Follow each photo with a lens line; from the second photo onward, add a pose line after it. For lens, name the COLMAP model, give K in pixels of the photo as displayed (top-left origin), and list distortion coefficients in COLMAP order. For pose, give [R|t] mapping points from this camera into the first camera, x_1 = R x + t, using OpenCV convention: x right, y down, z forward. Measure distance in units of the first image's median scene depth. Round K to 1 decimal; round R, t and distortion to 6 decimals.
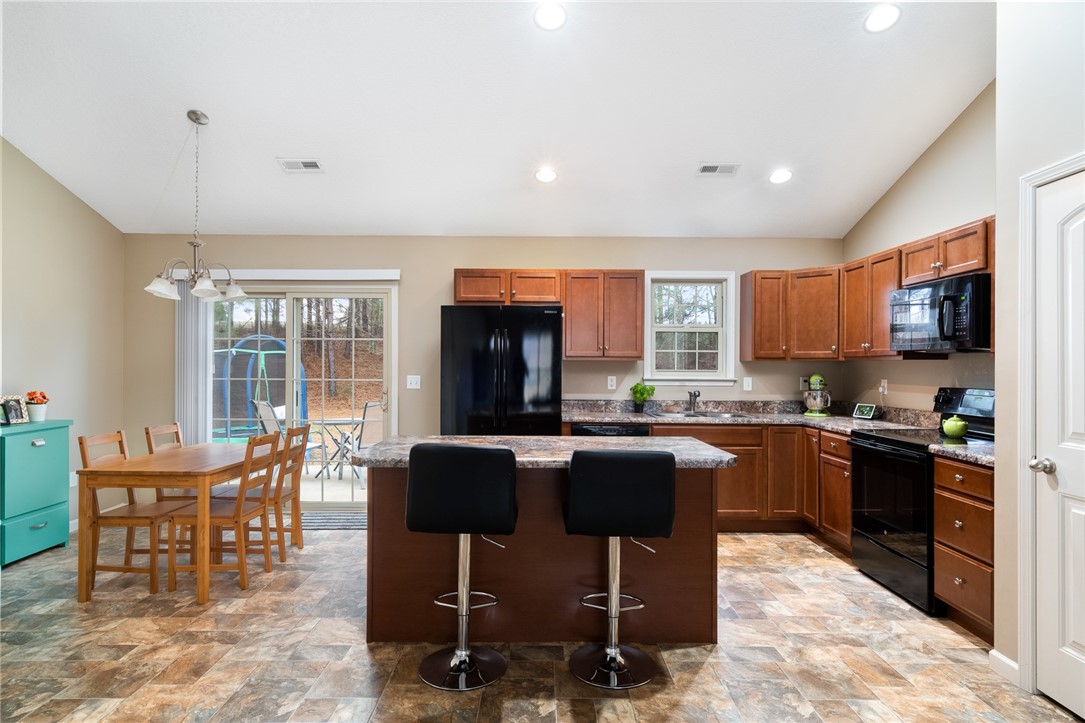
lens RADIAL K [[599.3, 0, 539.4], [0, 599.3, 364.0], [0, 0, 1]] dist [0.002793, 0.000786]
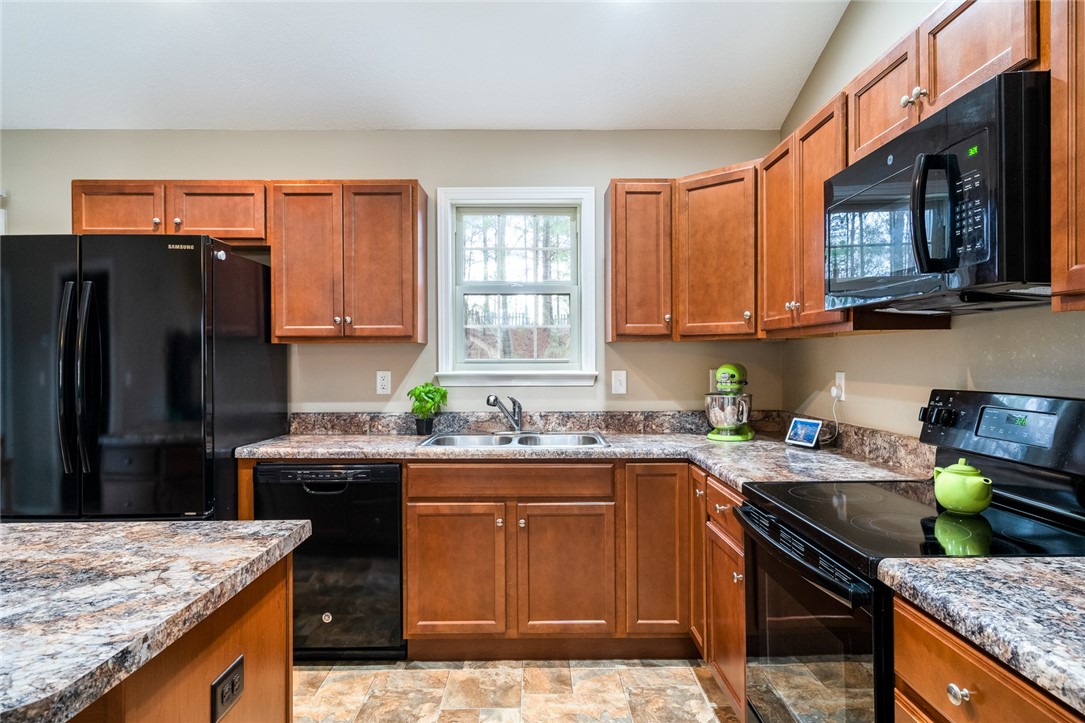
lens RADIAL K [[656.2, 0, 541.4], [0, 656.2, 355.9], [0, 0, 1]] dist [0.007767, 0.002910]
pose [[0.999923, -0.009777, 0.007704, 0.299686], [0.009801, 0.999947, -0.003116, 0.010028], [-0.007673, 0.003191, 0.999965, 0.410638]]
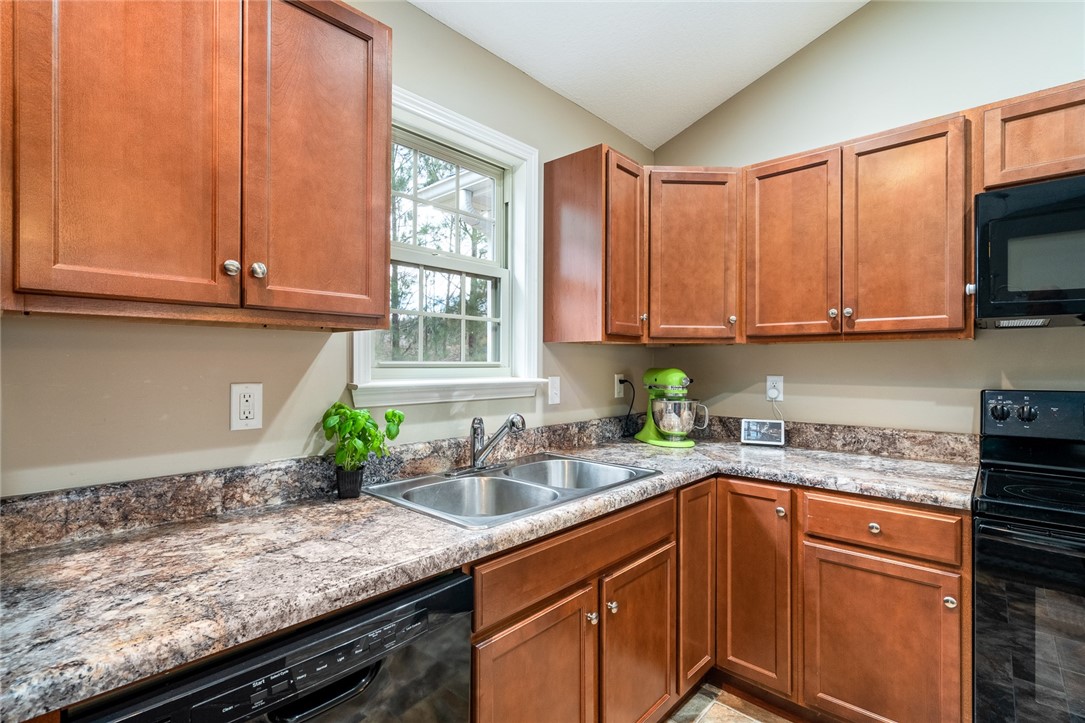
lens RADIAL K [[506.2, 0, 540.2], [0, 506.2, 362.0], [0, 0, 1]] dist [0.002352, 0.000328]
pose [[0.678577, -0.002315, 0.734526, 0.040913], [0.001407, 0.999997, 0.001851, 0.010261], [-0.734528, -0.000223, 0.678578, 0.813832]]
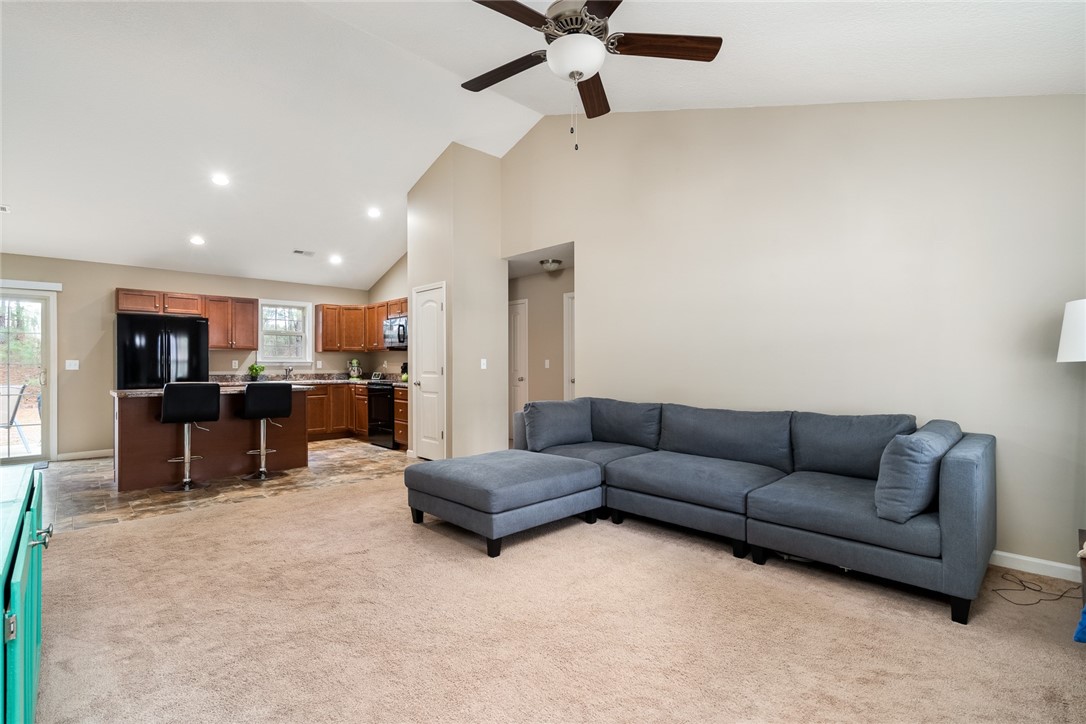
lens RADIAL K [[506.7, 0, 536.6], [0, 506.7, 363.1], [0, 0, 1]] dist [0.002352, 0.000328]
pose [[0.737459, -0.004952, 0.675374, -0.236985], [0.004714, 0.999987, 0.002185, 0.031923], [-0.675376, 0.001572, 0.737472, -0.668600]]
